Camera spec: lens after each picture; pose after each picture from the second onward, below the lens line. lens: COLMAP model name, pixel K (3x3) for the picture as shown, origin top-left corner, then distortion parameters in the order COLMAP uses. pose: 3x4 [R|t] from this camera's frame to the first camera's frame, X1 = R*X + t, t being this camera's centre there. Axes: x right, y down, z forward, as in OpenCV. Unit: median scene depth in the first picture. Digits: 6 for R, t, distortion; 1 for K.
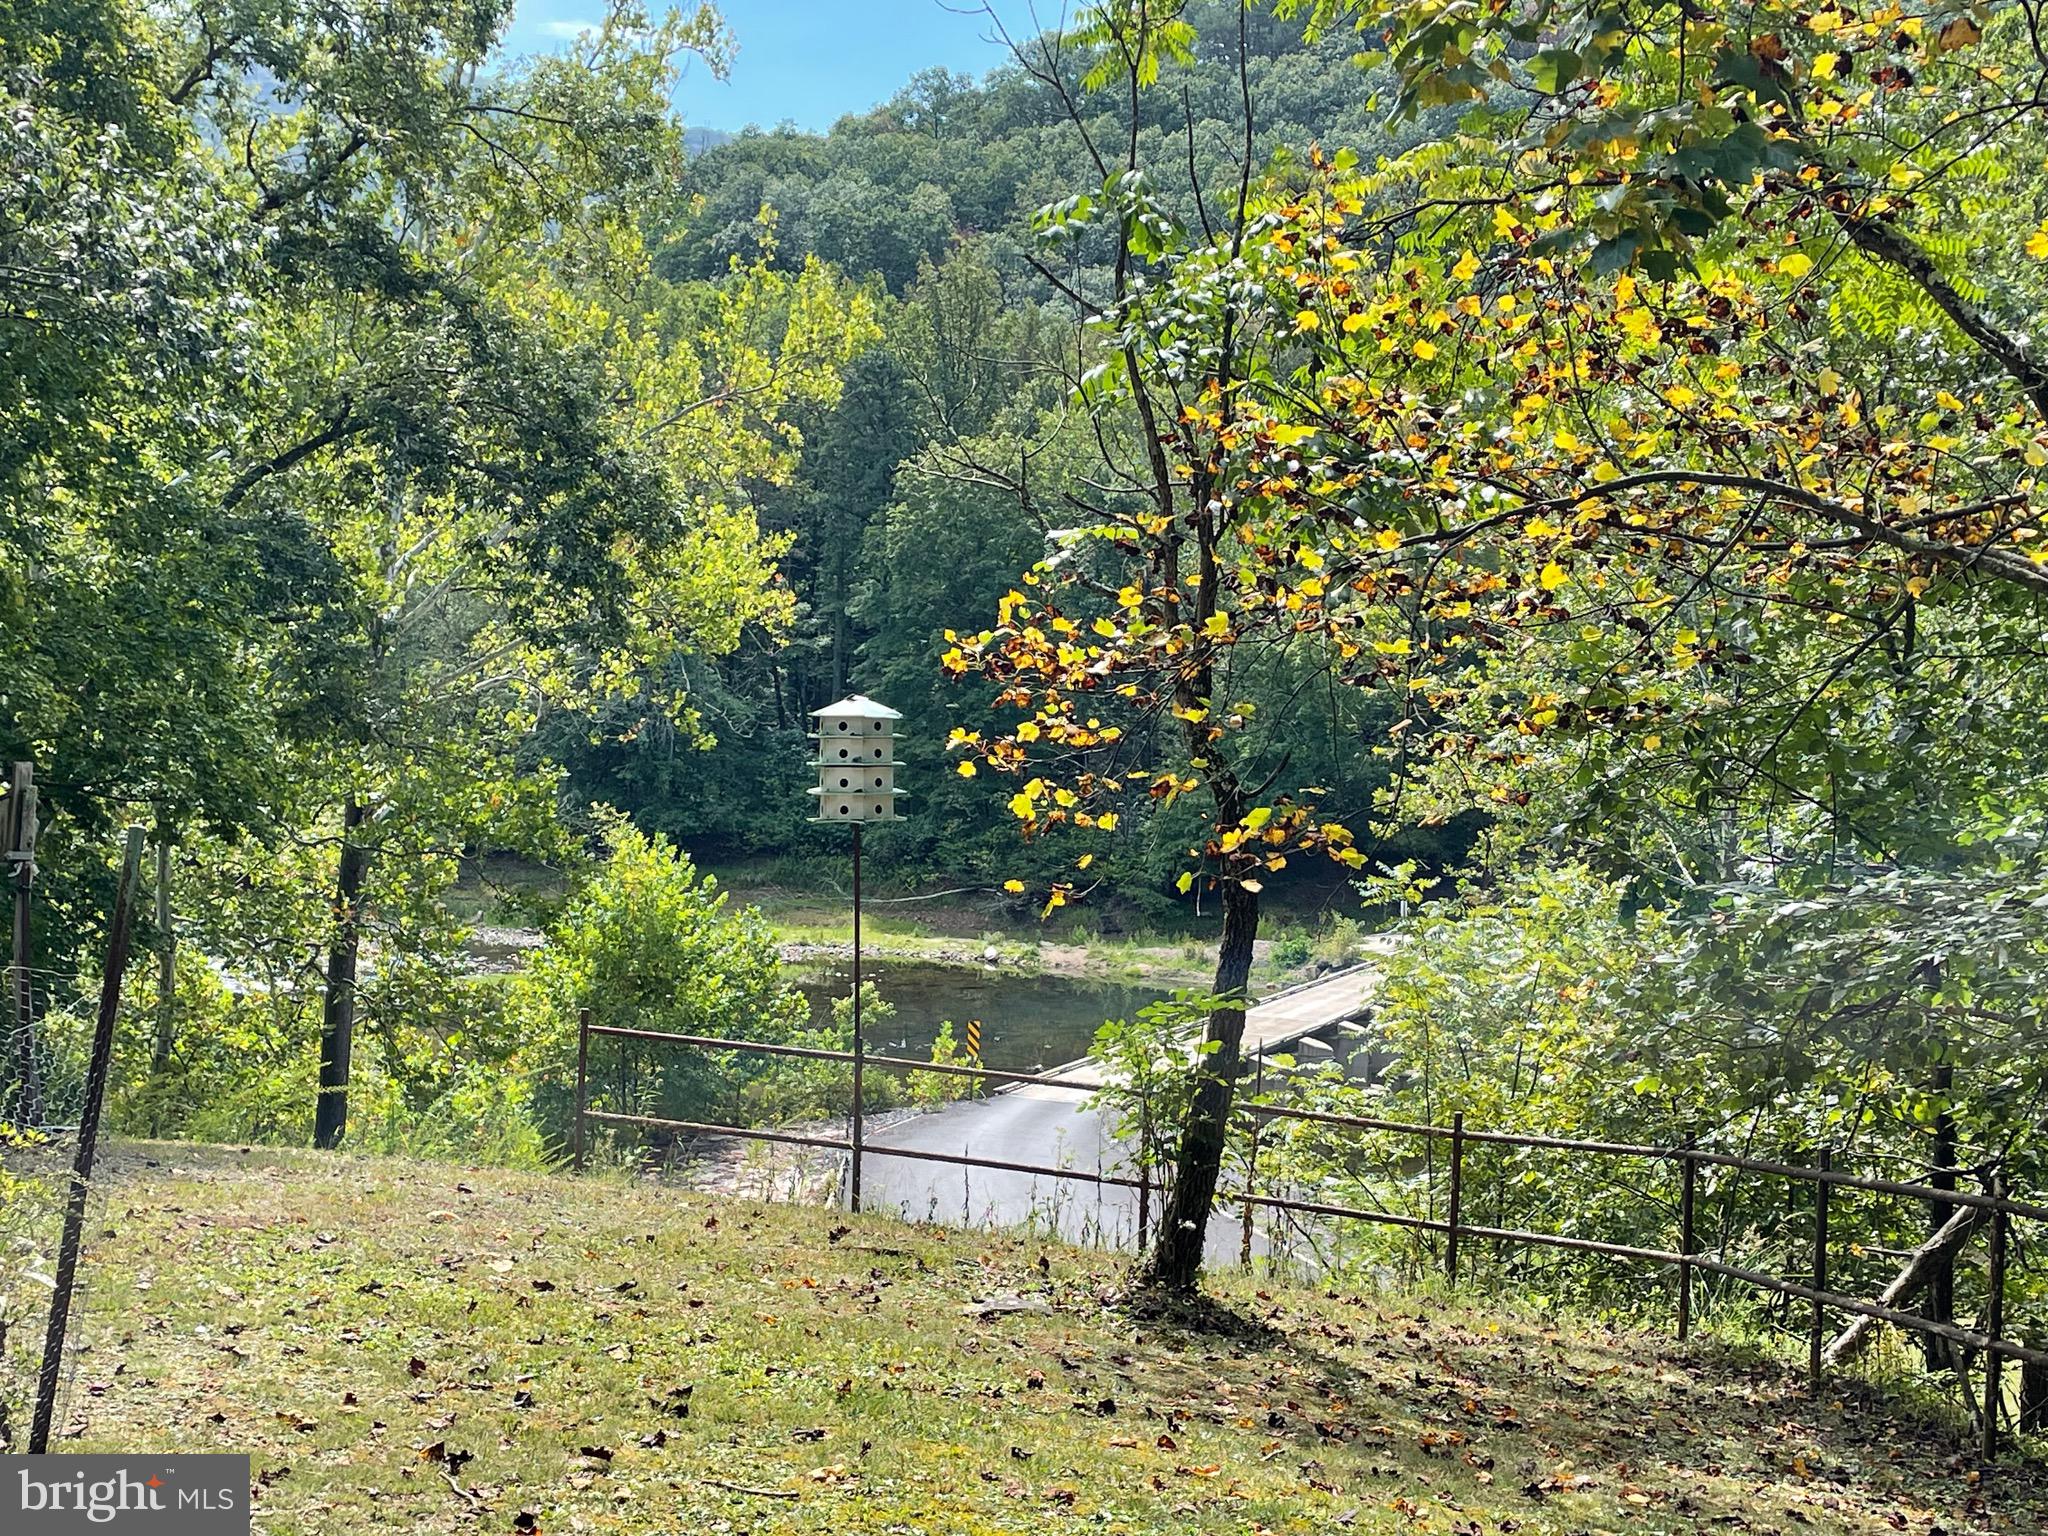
lens RADIAL K [[2701.4, 0, 1052.2], [0, 2701.4, 761.2], [0, 0, 1]] dist [0.212202, -0.683518]
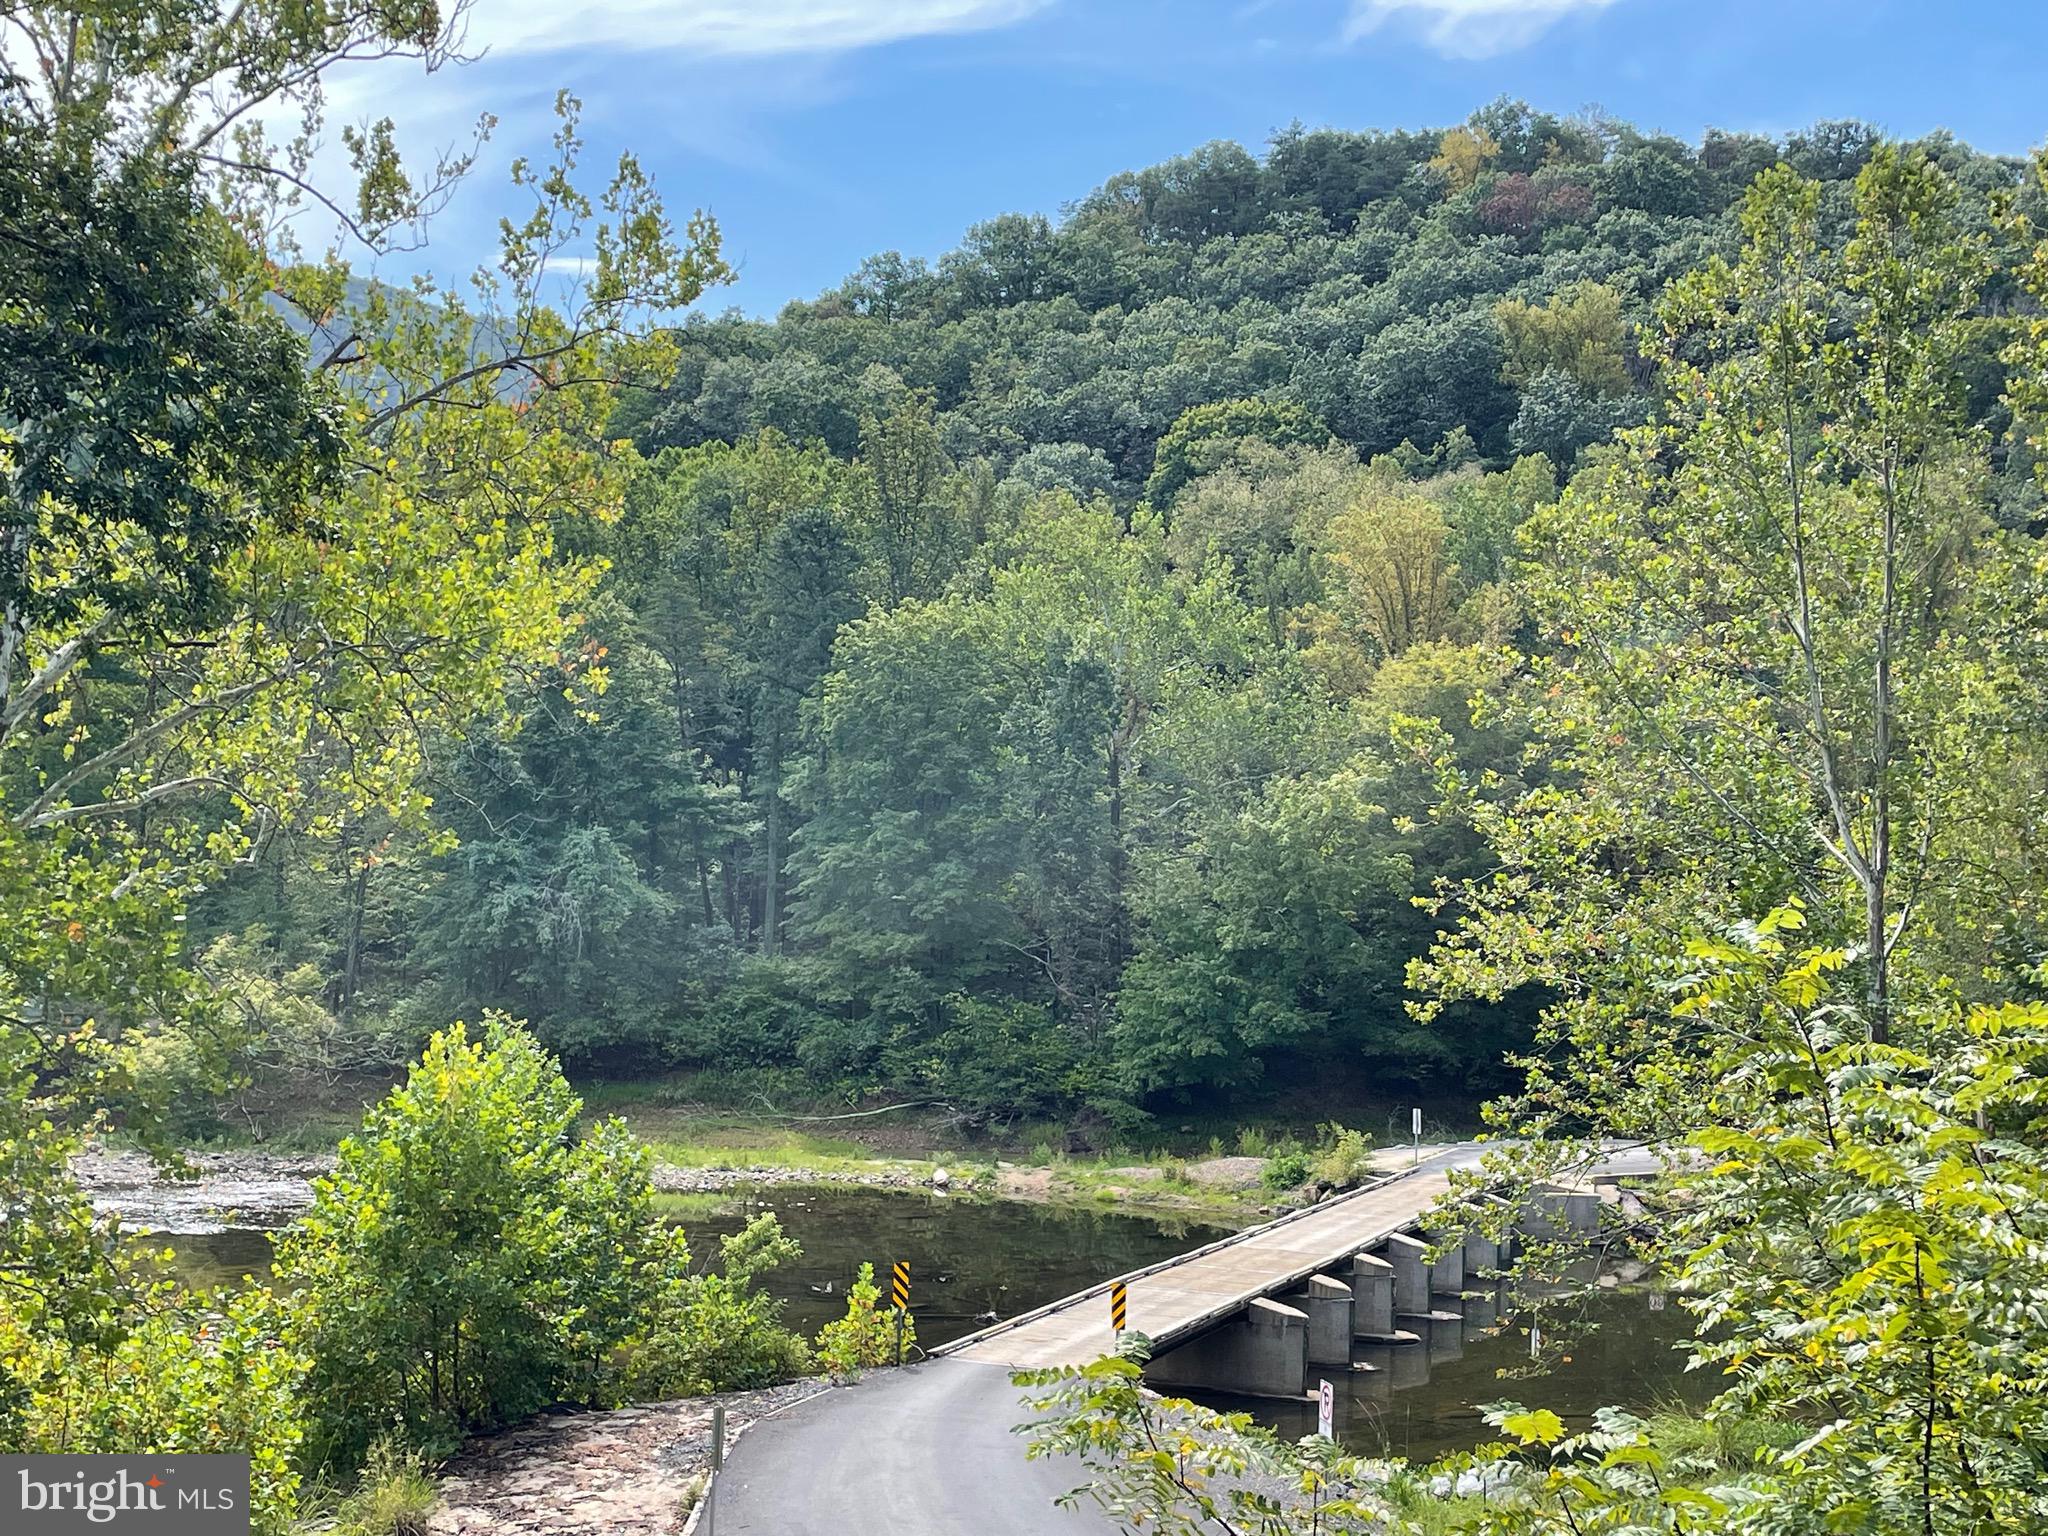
lens RADIAL K [[2701.4, 0, 1052.2], [0, 2701.4, 761.2], [0, 0, 1]] dist [0.212202, -0.683518]
pose [[0.999868, -0.010471, 0.012440, 0.003676], [0.011451, 0.996603, -0.081560, 0.009805], [-0.011544, 0.081692, 0.996591, 0.122041]]
